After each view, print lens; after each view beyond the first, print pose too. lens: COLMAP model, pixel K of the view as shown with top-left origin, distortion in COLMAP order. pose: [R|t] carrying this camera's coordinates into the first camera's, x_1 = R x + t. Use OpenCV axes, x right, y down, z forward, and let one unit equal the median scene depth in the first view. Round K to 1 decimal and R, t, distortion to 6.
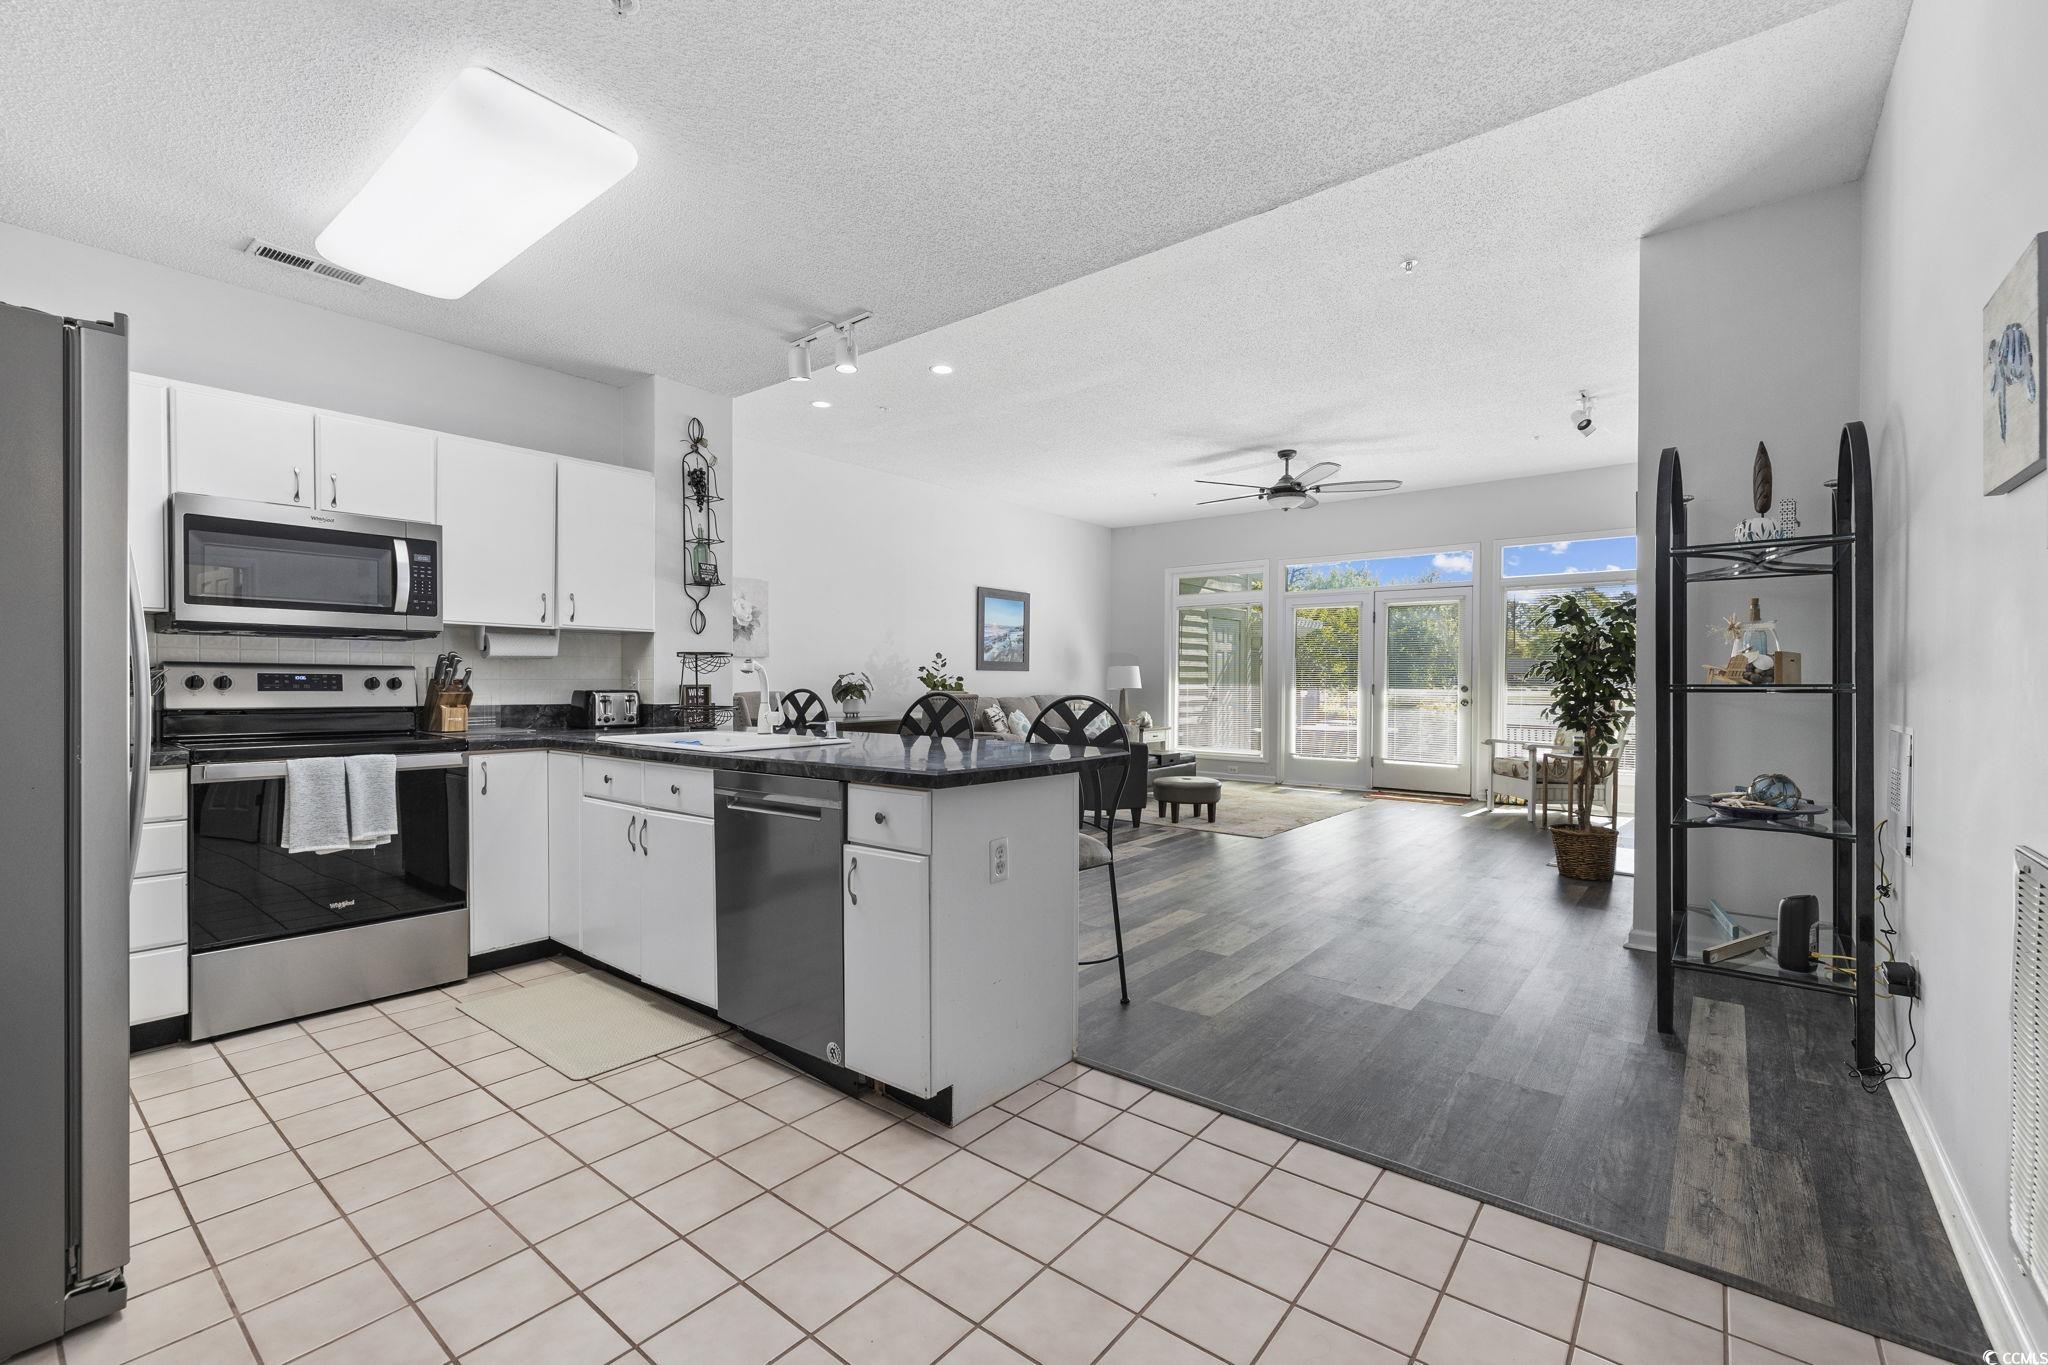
lens RADIAL K [[866.4, 0, 1000.3], [0, 866.4, 686.7], [0, 0, 1]] dist [0.001402, 0.000017]
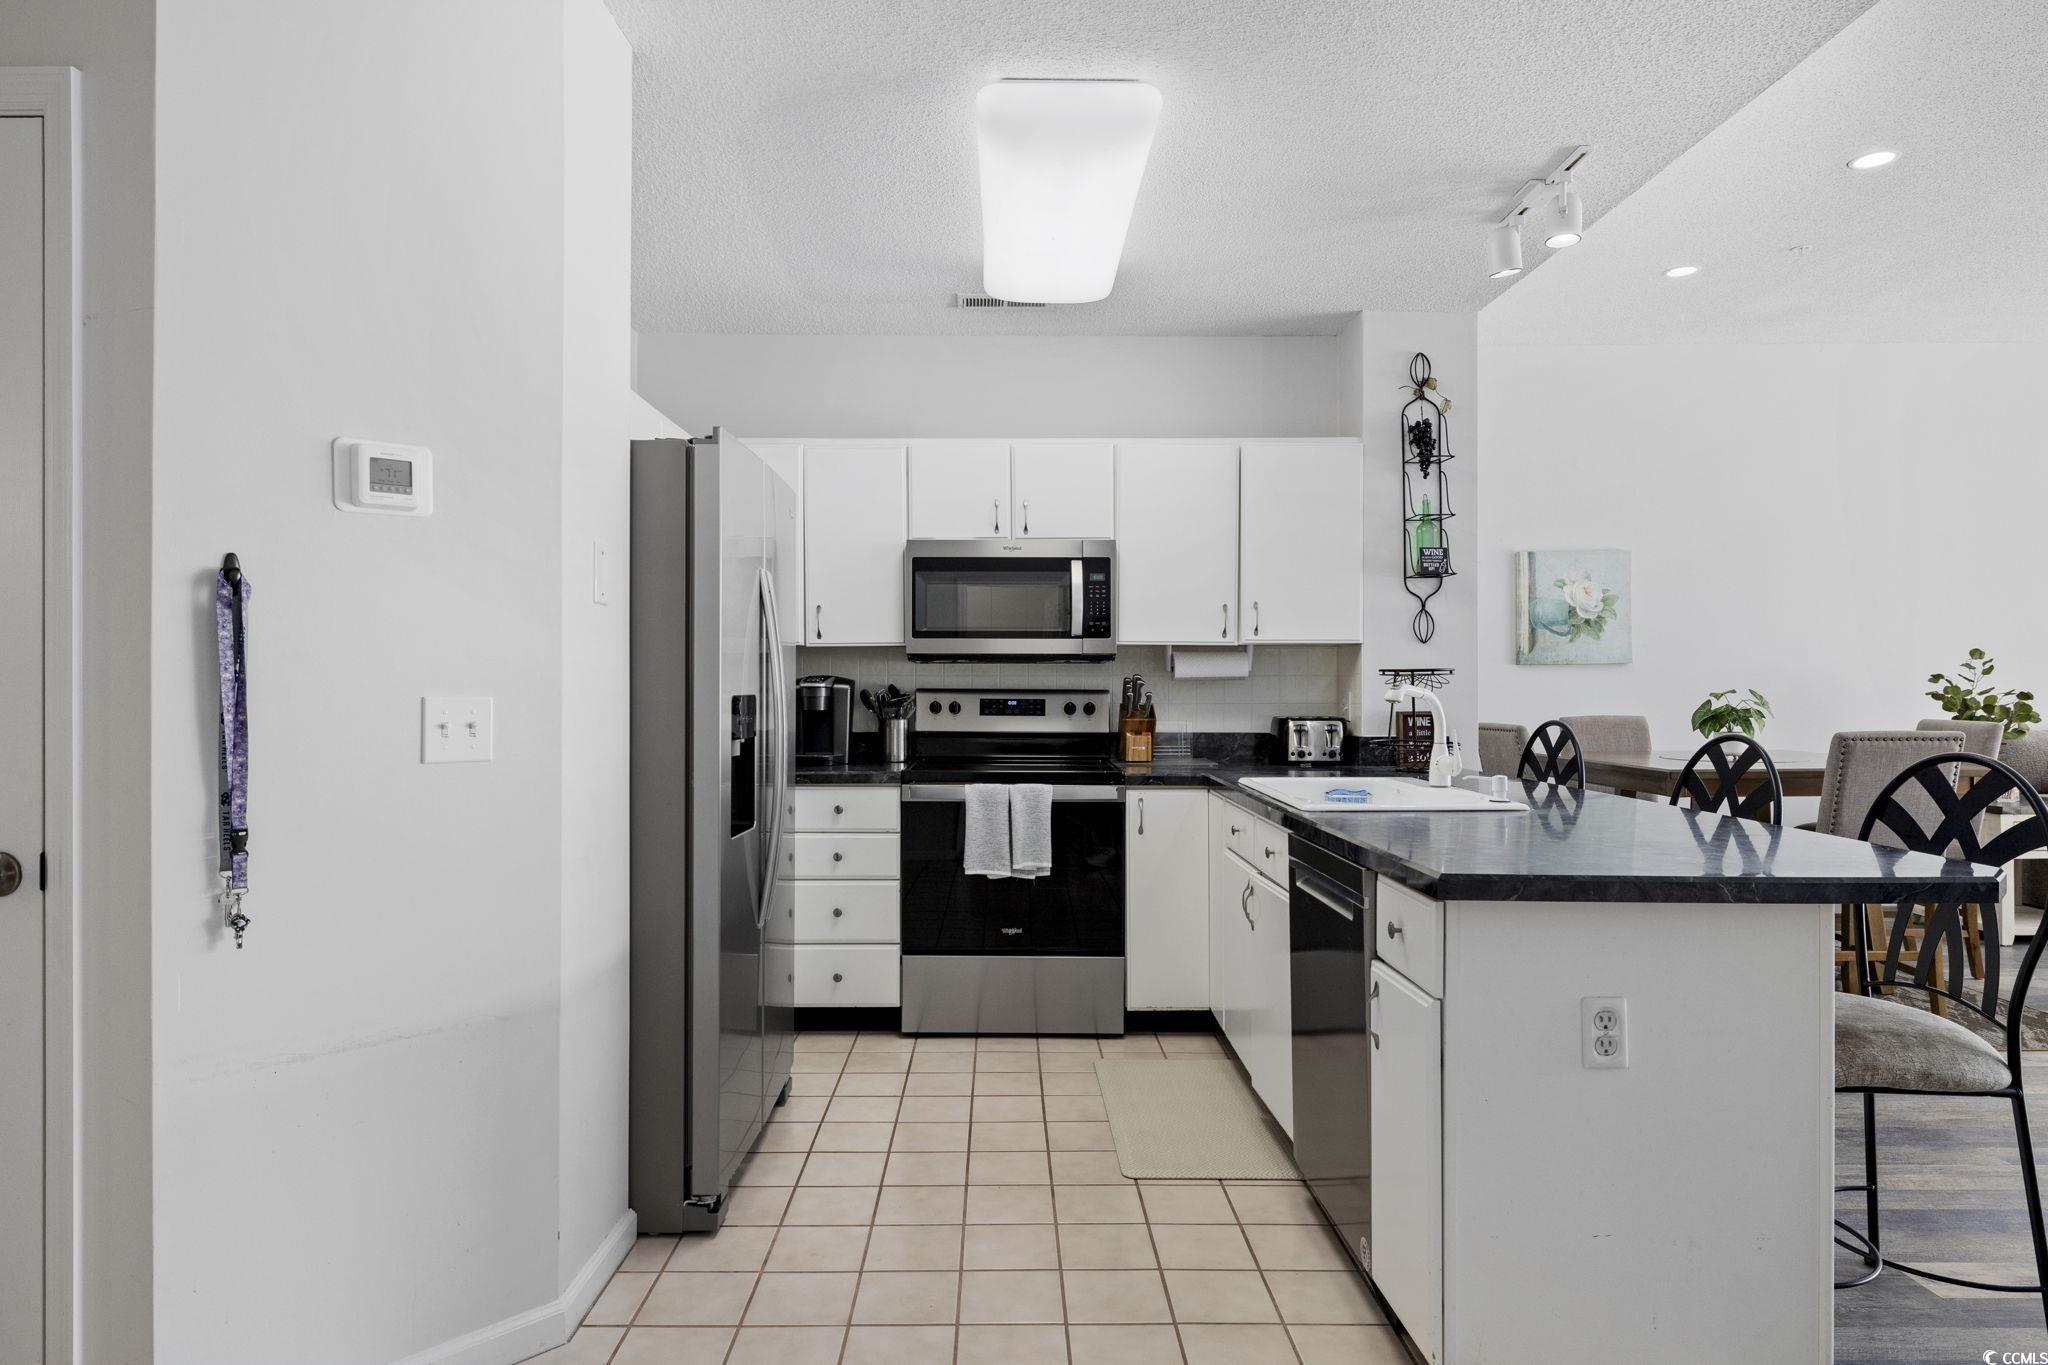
lens RADIAL K [[1164.2, 0, 1011.9], [0, 1164.2, 682.4], [0, 0, 1]] dist [0.001584, 0.003260]
pose [[0.642296, -0.003830, -0.766447, 0.212536], [-0.003132, 0.999966, -0.007621, -0.020520], [0.766450, 0.007296, 0.642262, 0.101005]]
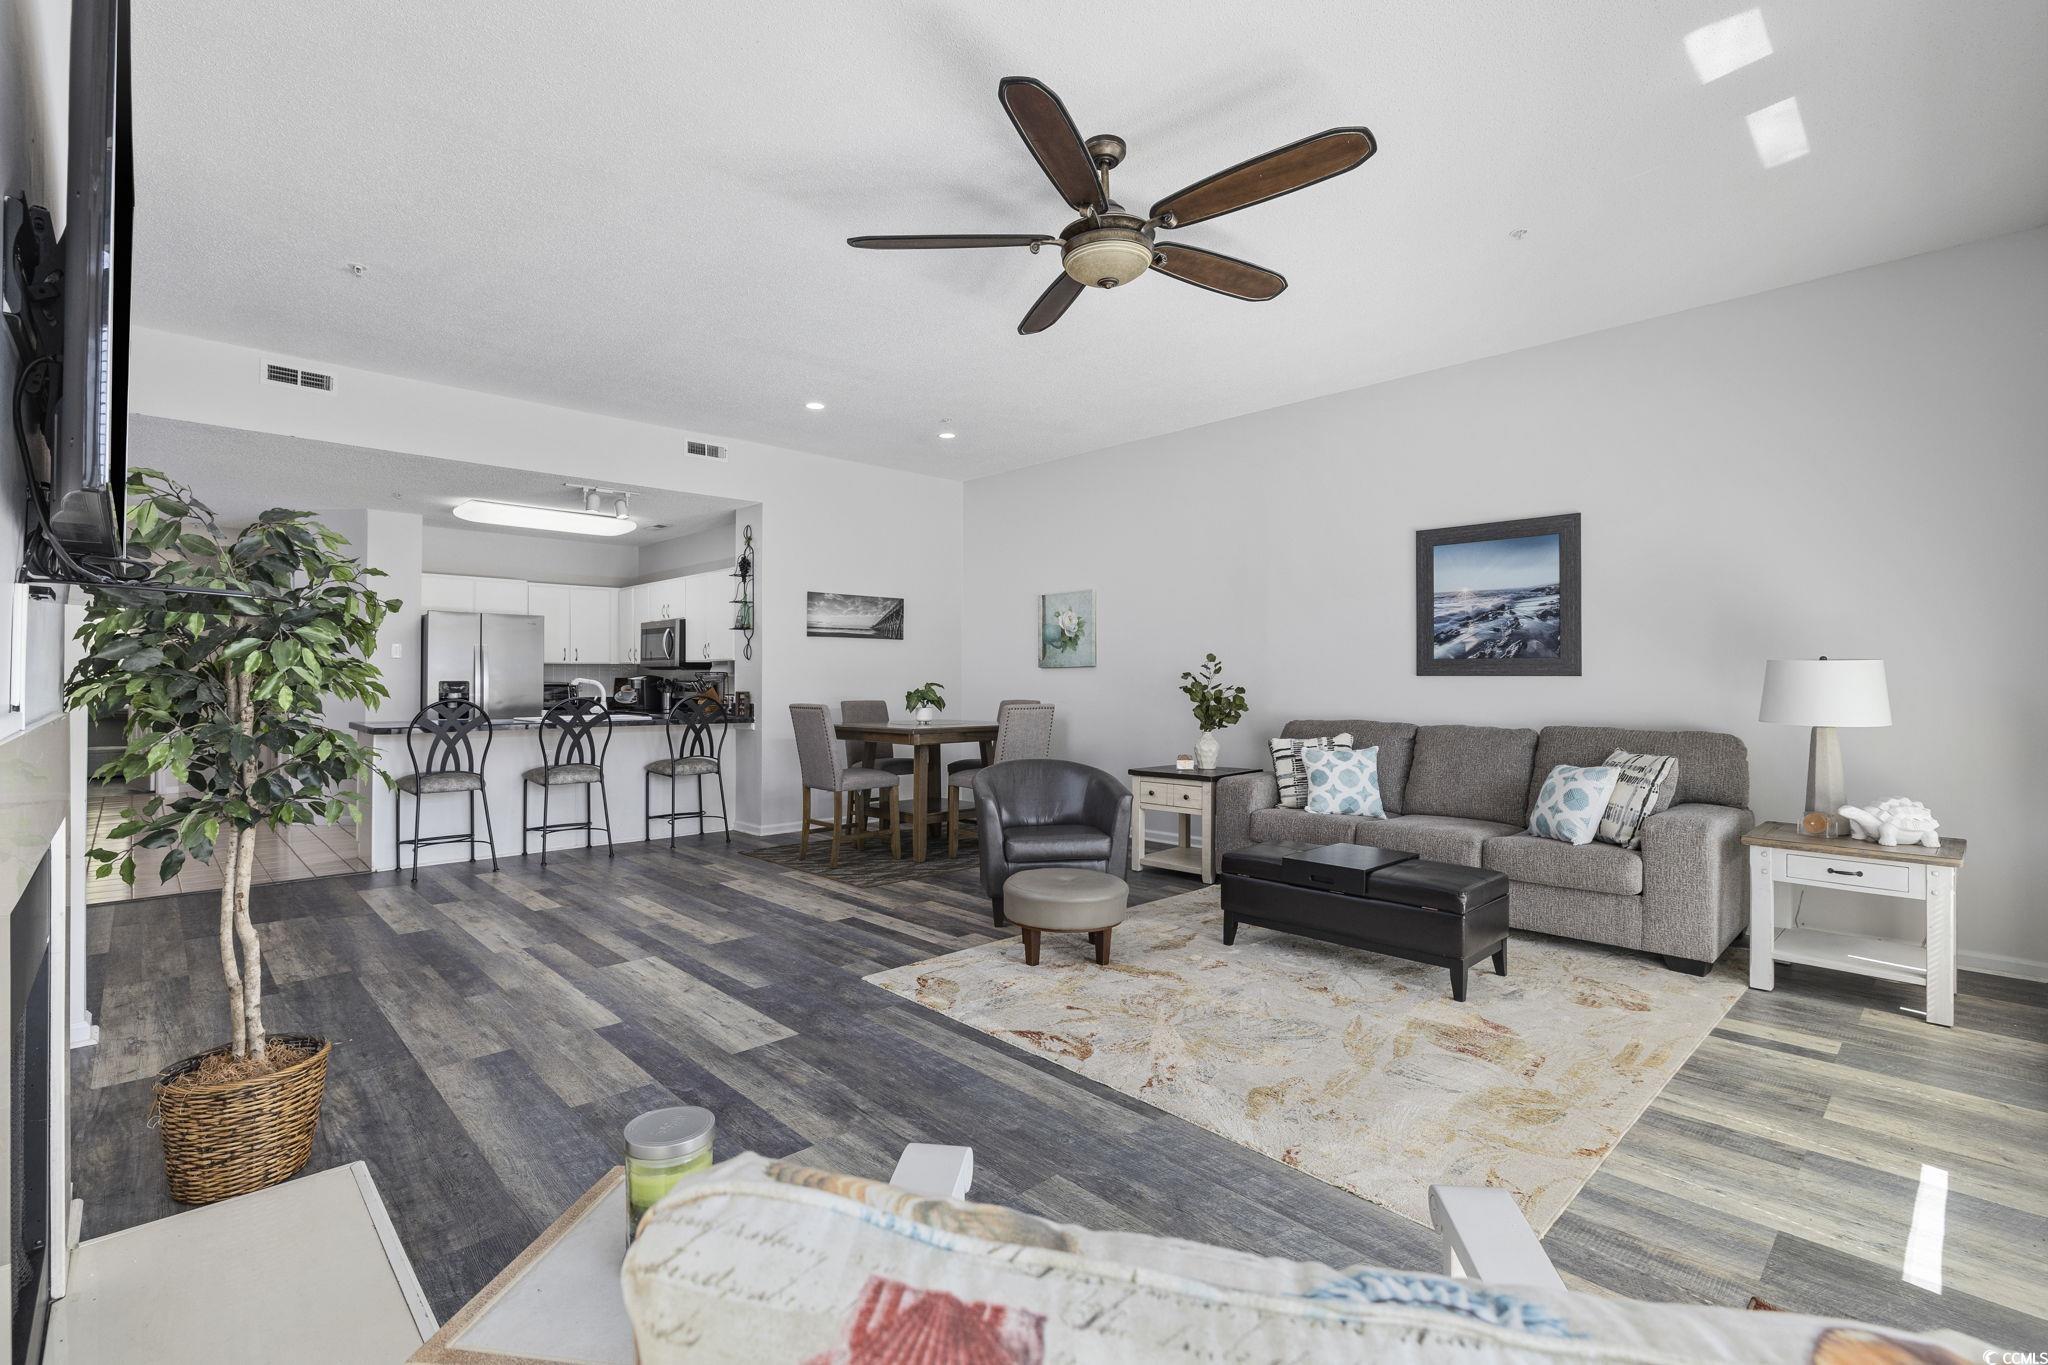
lens RADIAL K [[919.3, 0, 1020.8], [0, 919.3, 671.6], [0, 0, 1]] dist [-0.005967, -0.000295]
pose [[-0.108094, -0.013851, -0.994044, 1.434856], [-0.010722, 0.999861, -0.012766, -0.025905], [0.994083, 0.009278, -0.108228, 1.895227]]
